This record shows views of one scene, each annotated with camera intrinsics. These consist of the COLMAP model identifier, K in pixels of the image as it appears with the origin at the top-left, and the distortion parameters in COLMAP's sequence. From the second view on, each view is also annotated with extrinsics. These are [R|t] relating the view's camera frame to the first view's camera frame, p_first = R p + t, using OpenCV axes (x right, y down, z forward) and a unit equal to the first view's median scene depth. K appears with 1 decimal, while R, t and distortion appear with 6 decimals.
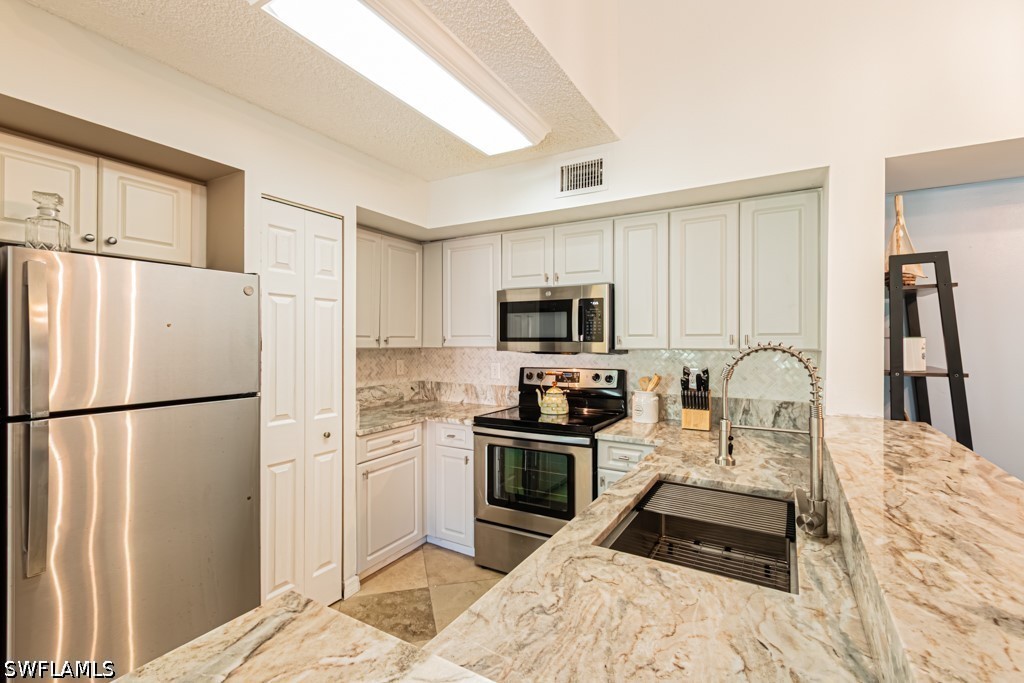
lens RADIAL K [[466.4, 0, 513.3], [0, 466.4, 343.1], [0, 0, 1]] dist [0.001879, -0.000093]
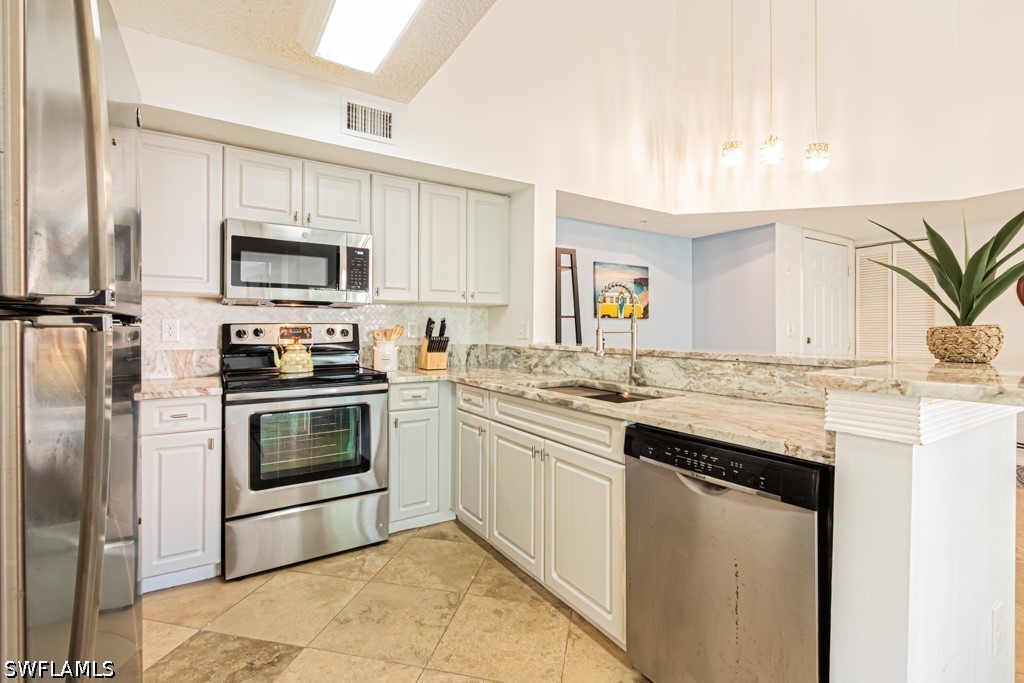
lens RADIAL K [[466.4, 0, 515.2], [0, 466.4, 330.5], [0, 0, 1]] dist [0.001879, -0.000093]
pose [[0.450242, -0.003953, 0.892898, -0.574412], [0.008922, 0.999960, -0.000071, 0.084630], [-0.892862, 0.007998, 0.450260, 0.268612]]
